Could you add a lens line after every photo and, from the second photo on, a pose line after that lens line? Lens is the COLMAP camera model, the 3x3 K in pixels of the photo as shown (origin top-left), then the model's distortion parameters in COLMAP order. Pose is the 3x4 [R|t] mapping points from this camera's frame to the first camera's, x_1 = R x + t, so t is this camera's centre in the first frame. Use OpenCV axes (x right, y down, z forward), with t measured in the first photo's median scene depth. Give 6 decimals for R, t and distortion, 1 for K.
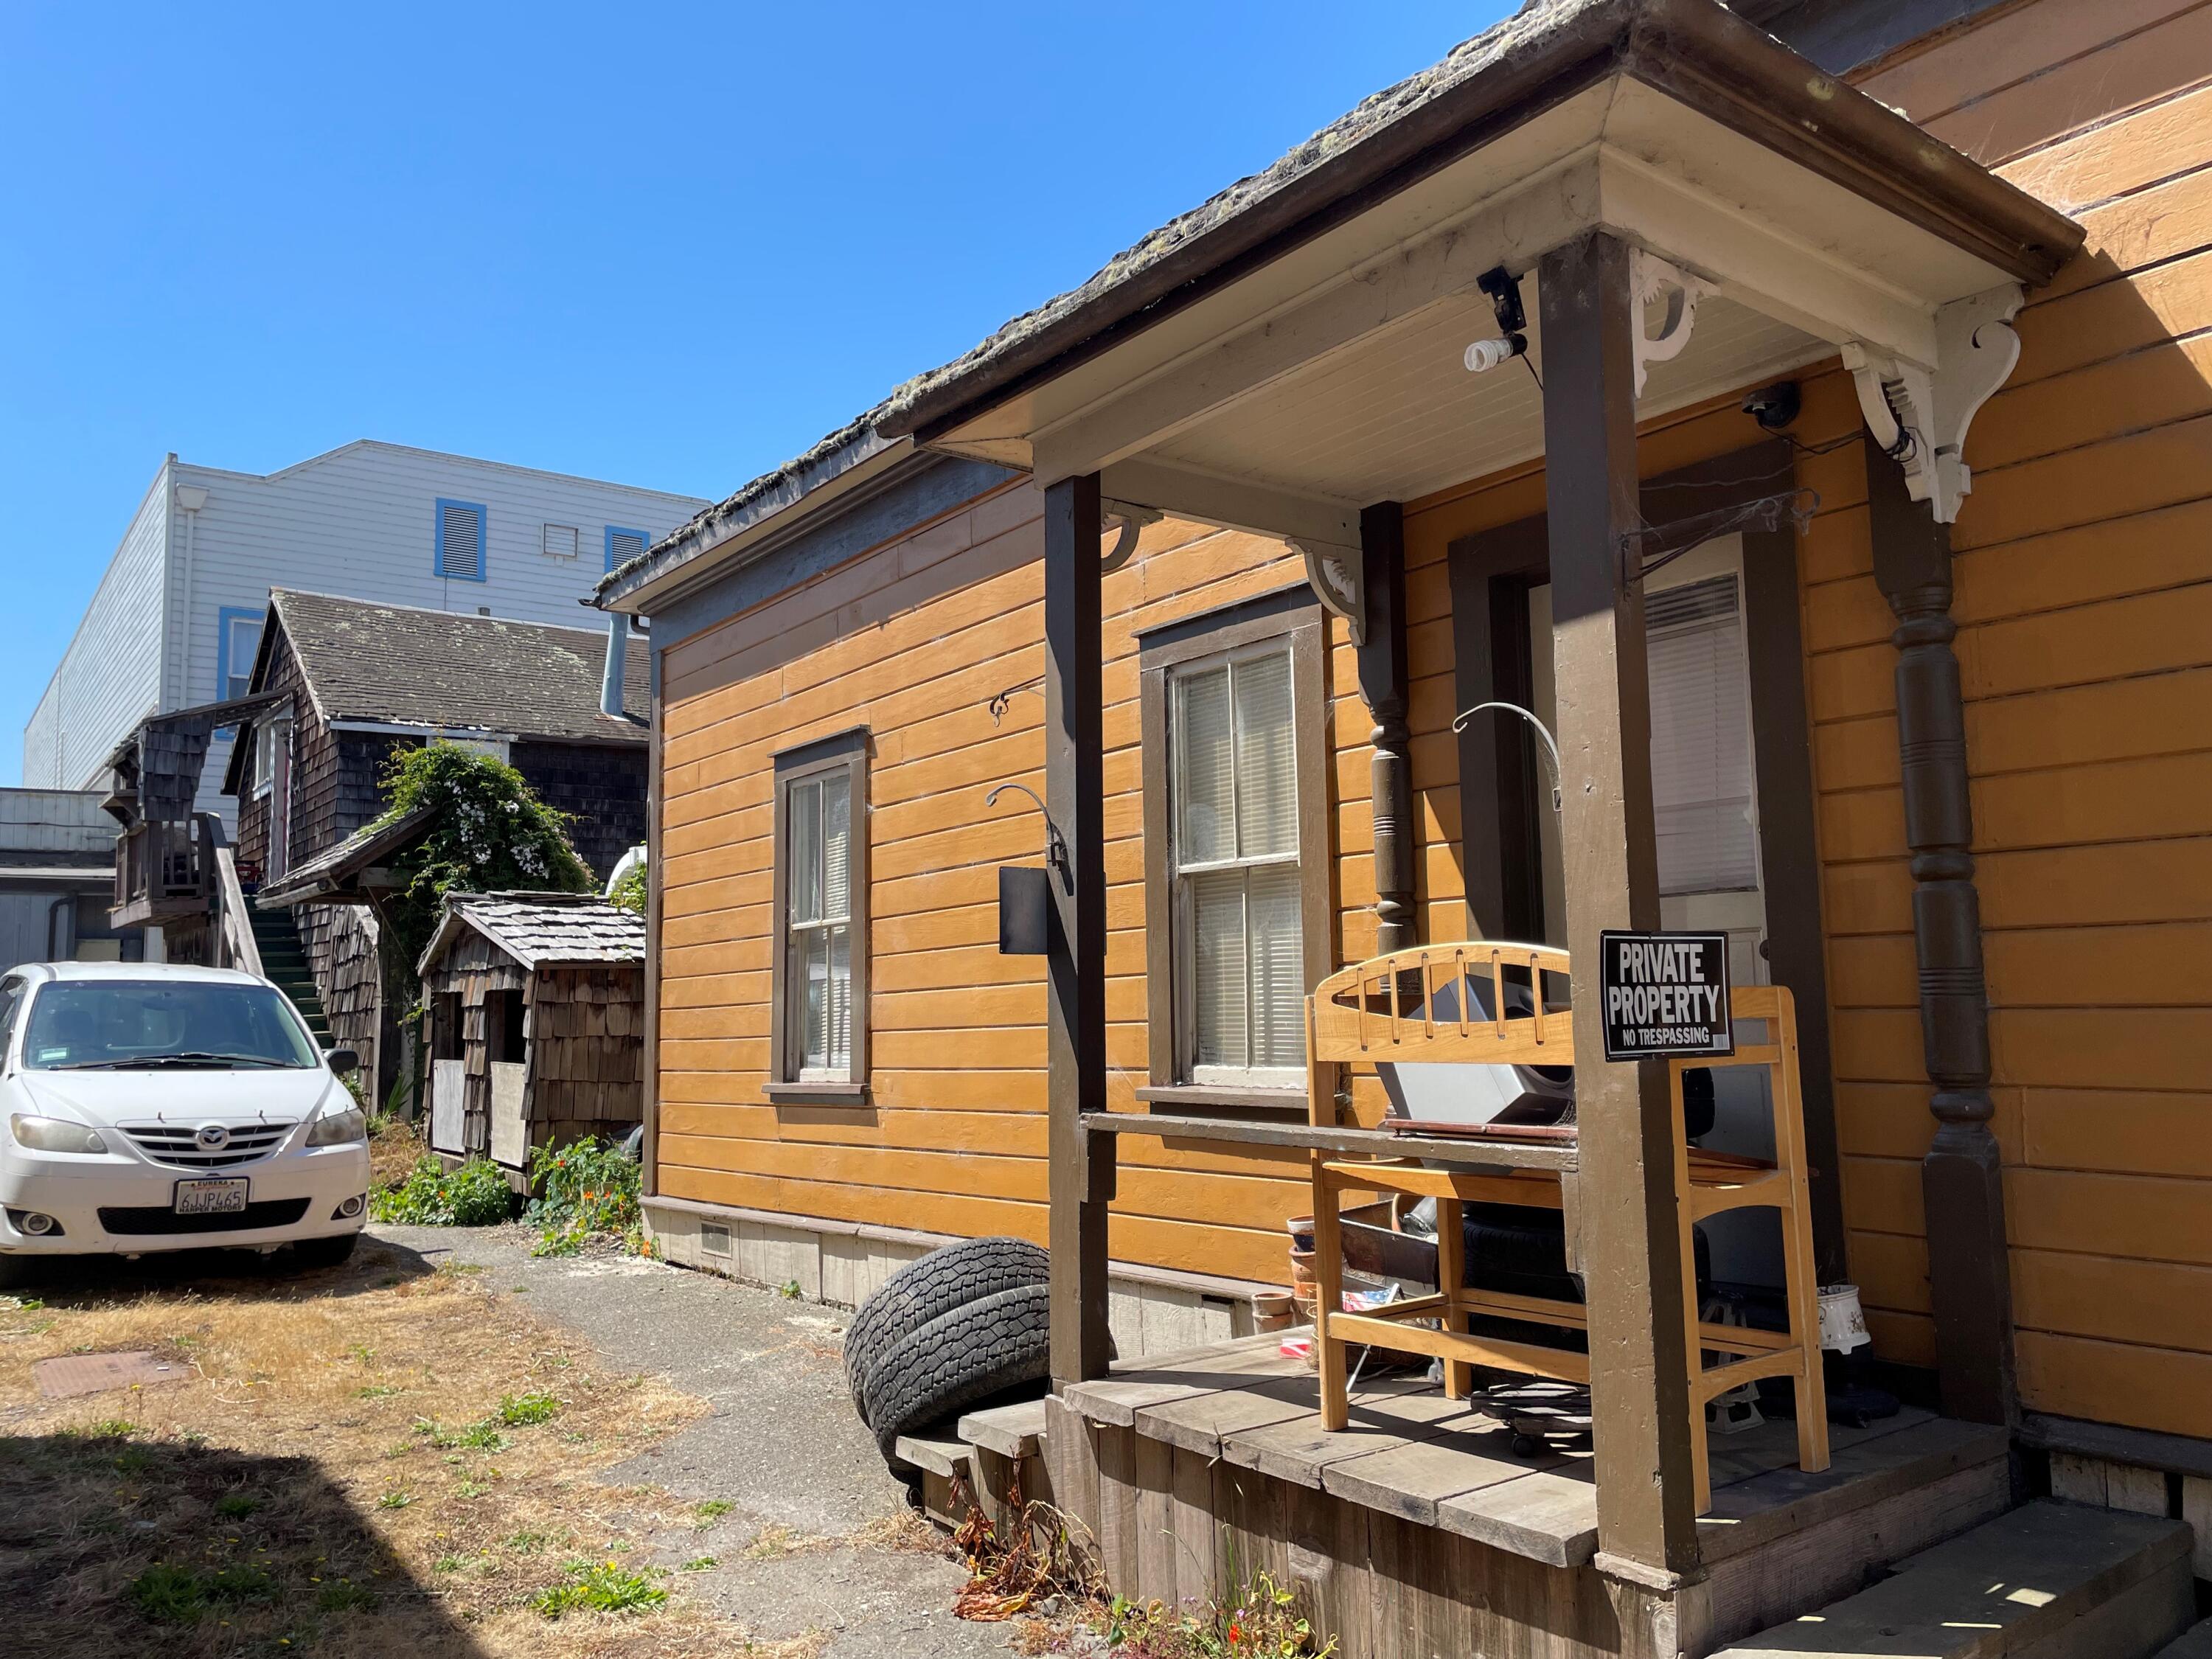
lens RADIAL K [[1667.1, 0, 1105.5], [0, 1667.1, 832.1], [0, 0, 1]] dist [0.000918, 0.000877]
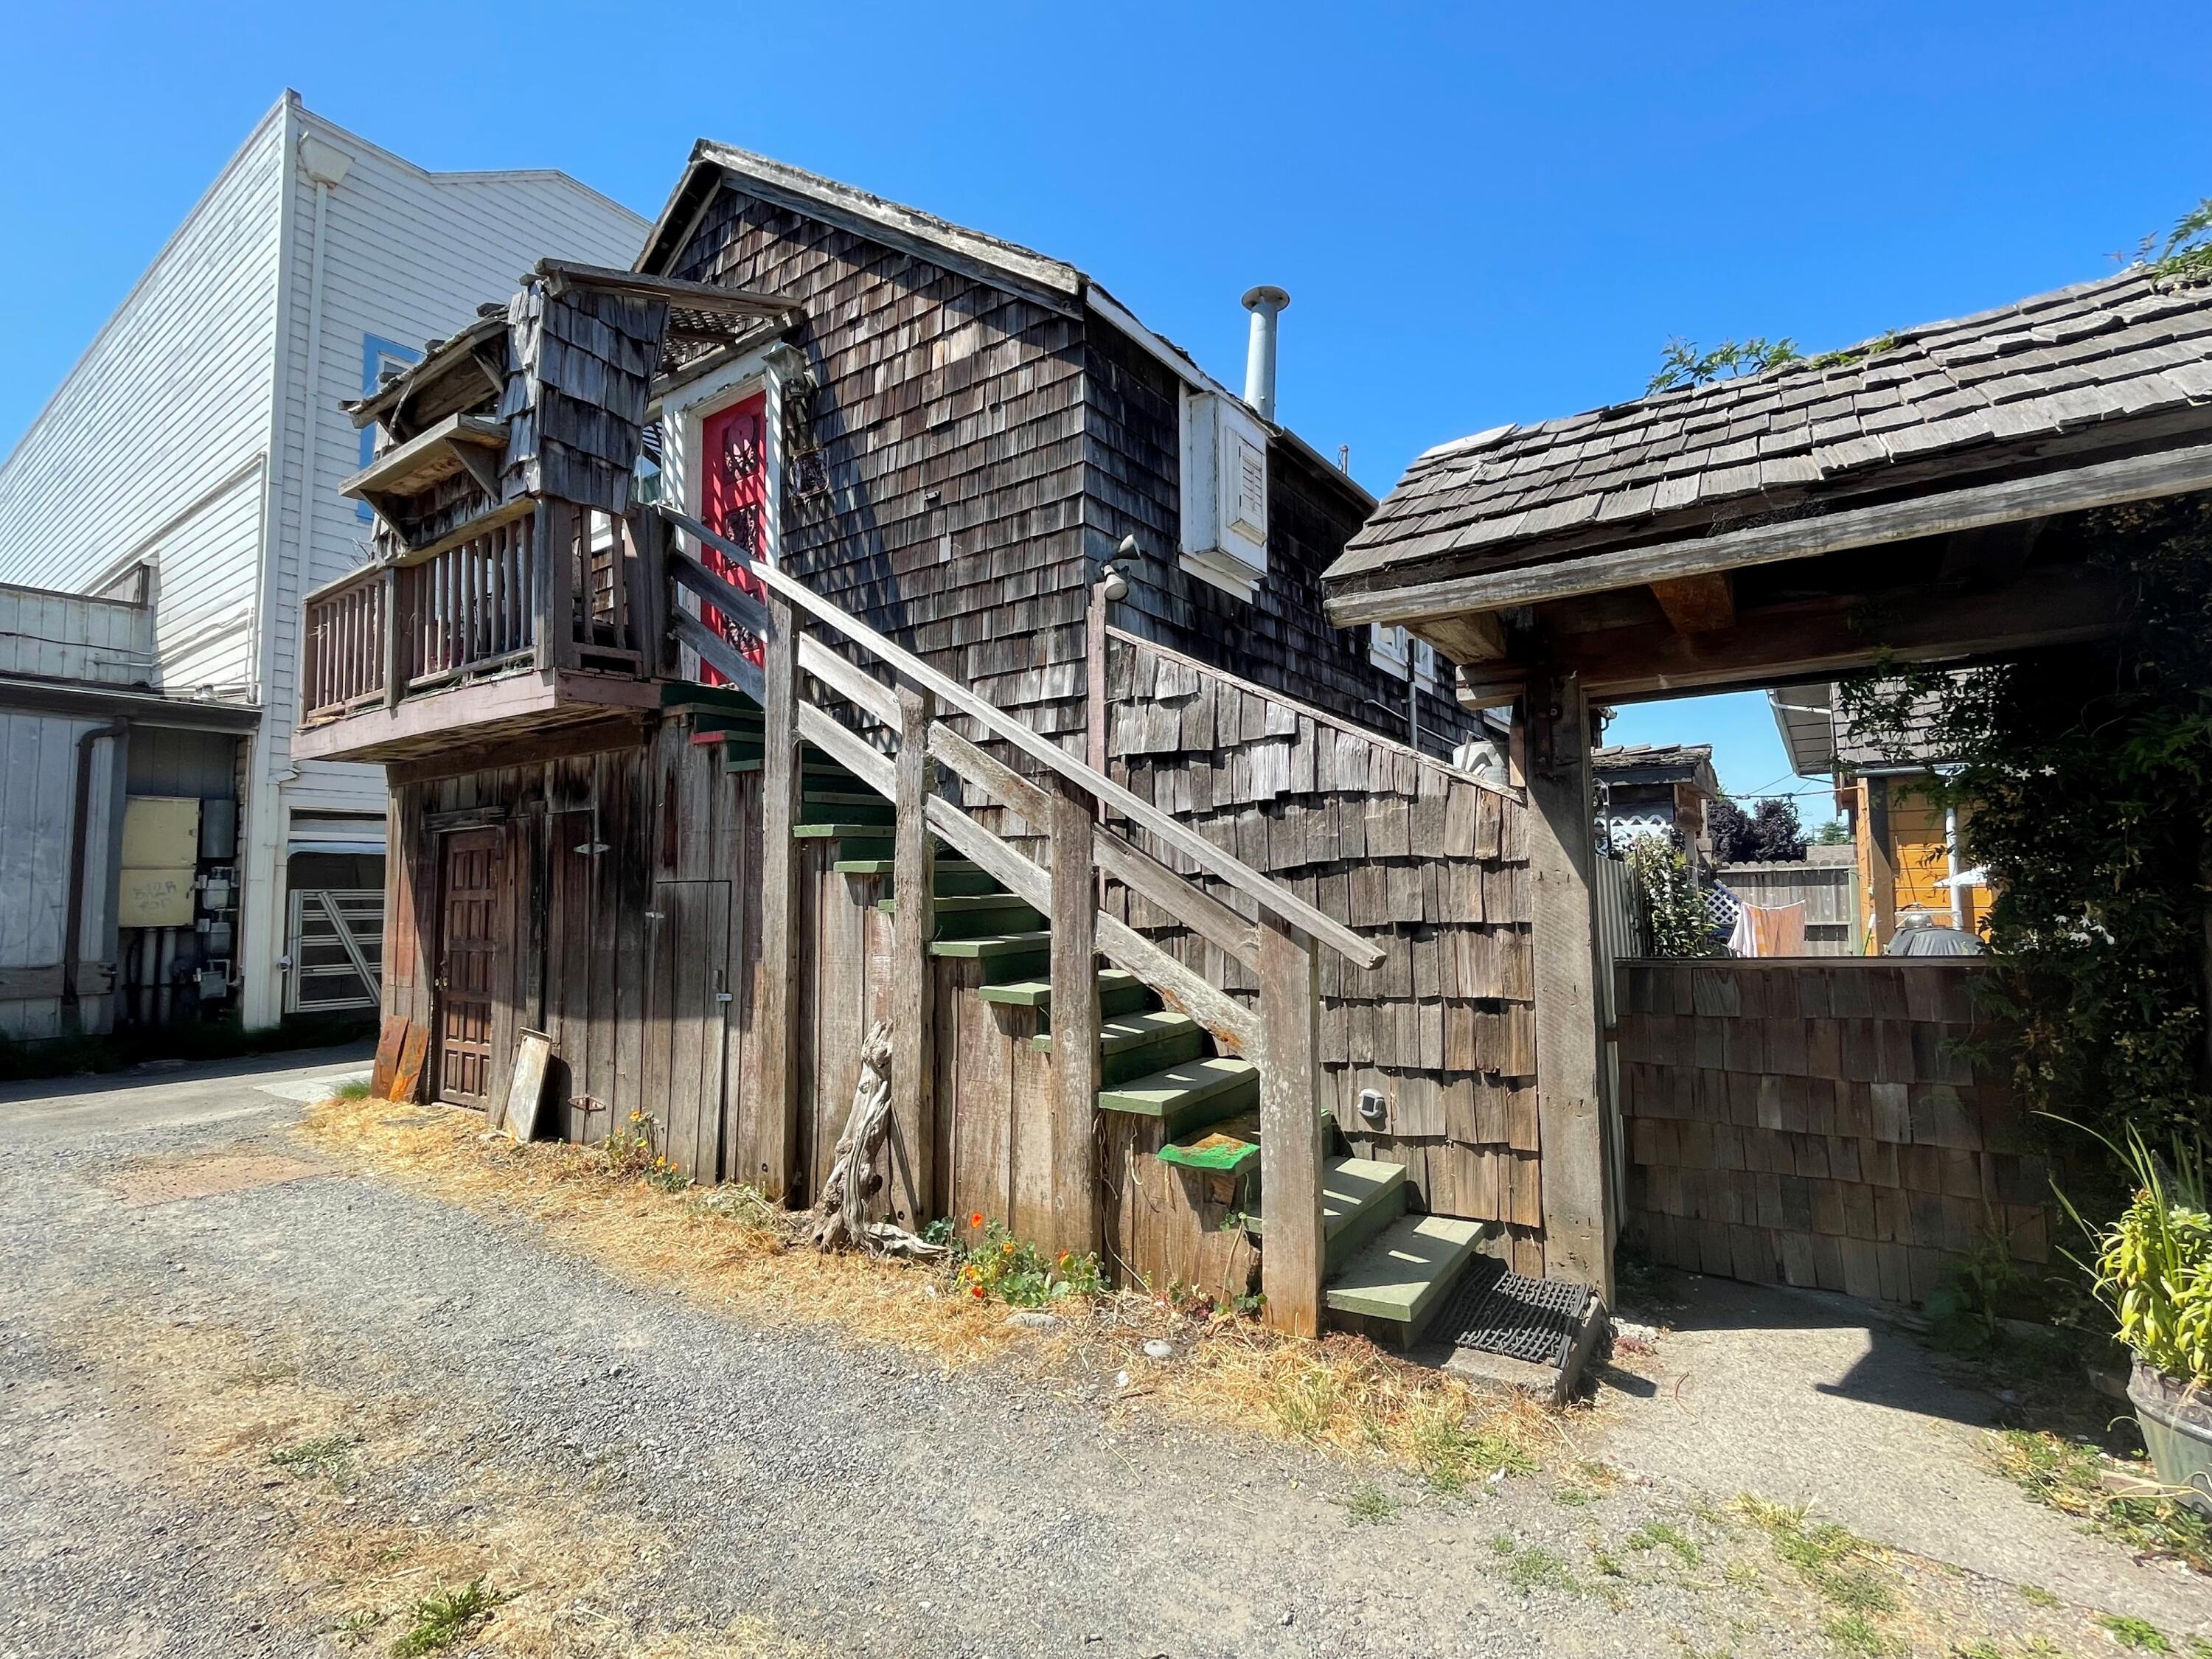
lens RADIAL K [[1034.0, 0, 1107.6], [0, 1034.0, 825.2], [0, 0, 1]] dist [-0.001673, -0.000225]
pose [[0.951752, 0.029943, 0.305405, -0.362567], [-0.040170, 0.998821, 0.027258, 0.048329], [-0.304228, -0.038211, 0.951832, 0.485526]]
